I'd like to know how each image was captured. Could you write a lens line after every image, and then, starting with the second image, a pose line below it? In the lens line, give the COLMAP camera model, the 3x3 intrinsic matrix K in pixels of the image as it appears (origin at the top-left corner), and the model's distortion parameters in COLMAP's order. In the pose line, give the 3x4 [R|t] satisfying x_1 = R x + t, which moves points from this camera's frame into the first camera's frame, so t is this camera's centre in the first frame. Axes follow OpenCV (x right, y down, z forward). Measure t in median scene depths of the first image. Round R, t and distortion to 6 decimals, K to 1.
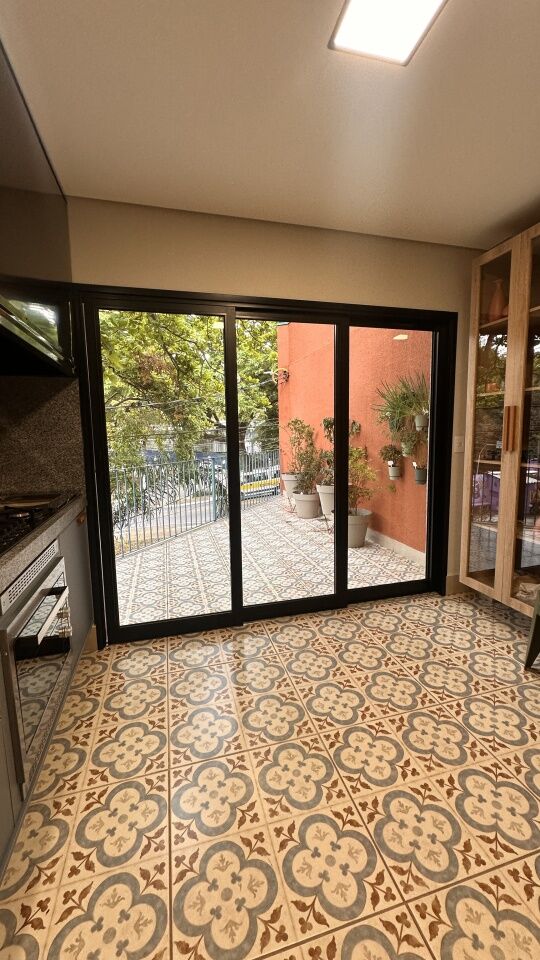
lens RADIAL K [[383.0, 0, 269.7], [0, 383.0, 479.5], [0, 0, 1]] dist [-0.001657, 0.000364]
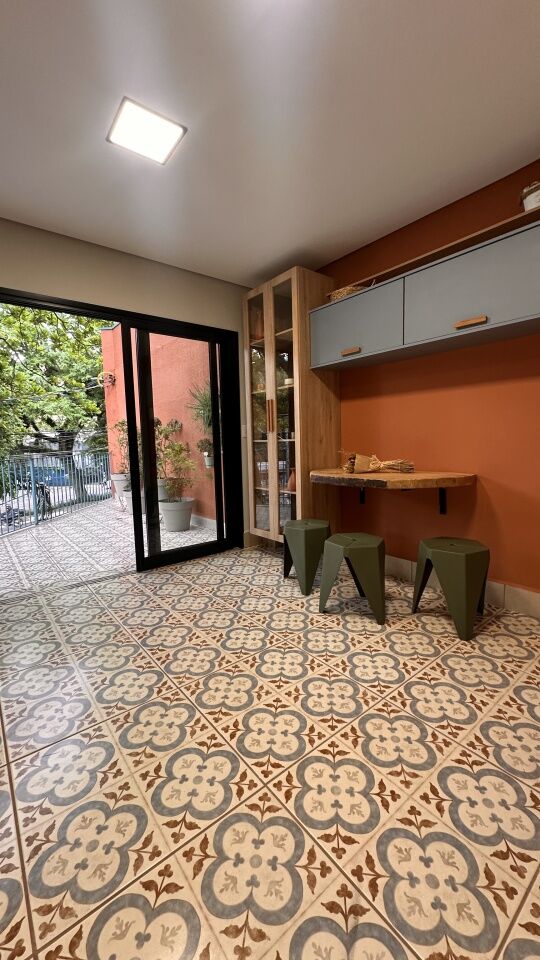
lens RADIAL K [[383.0, 0, 268.6], [0, 383.0, 478.8], [0, 0, 1]] dist [-0.001657, 0.000364]
pose [[0.918917, -0.042773, 0.392126, 0.041286], [0.056055, 0.998175, -0.022478, 0.109144], [-0.390449, 0.042636, 0.919637, -0.245060]]
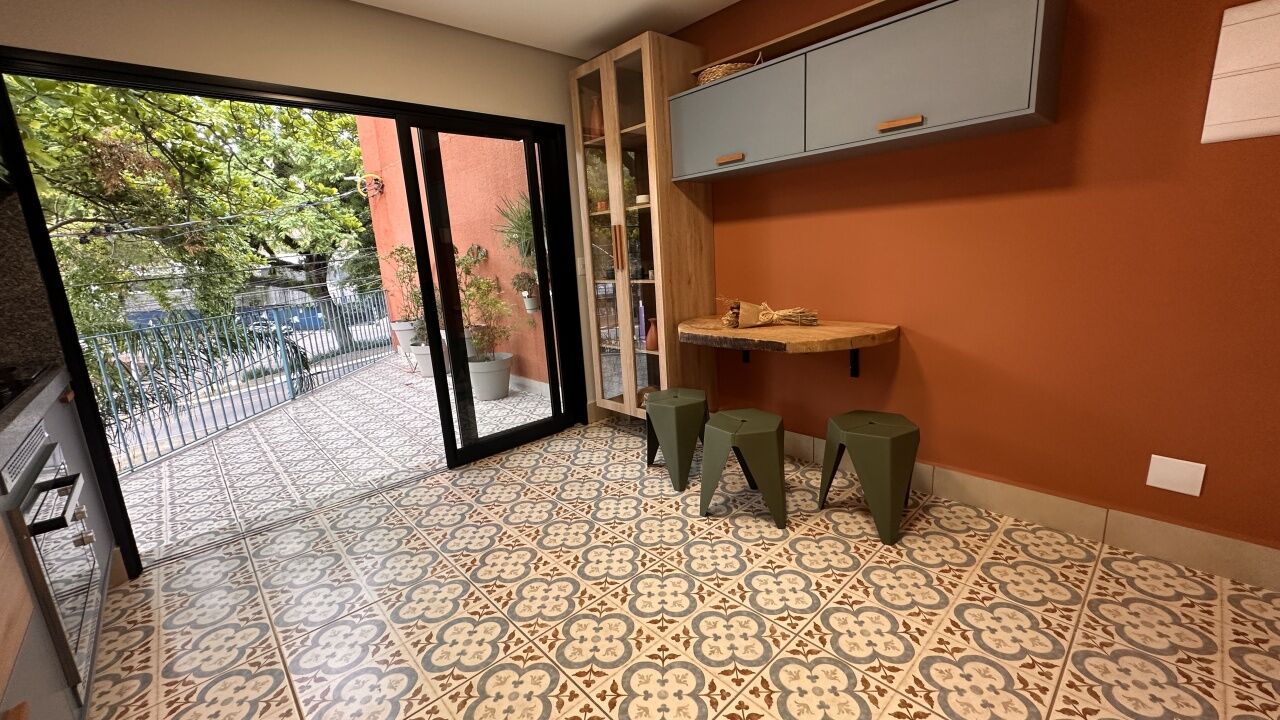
lens RADIAL K [[510.7, 0, 636.3], [0, 510.7, 358.7], [0, 0, 1]] dist [-0.001657, 0.000364]
pose [[0.887710, -0.128584, 0.442082, 0.018123], [0.100291, 0.991156, 0.086900, 0.040988], [-0.449346, -0.032805, 0.892755, -0.213263]]
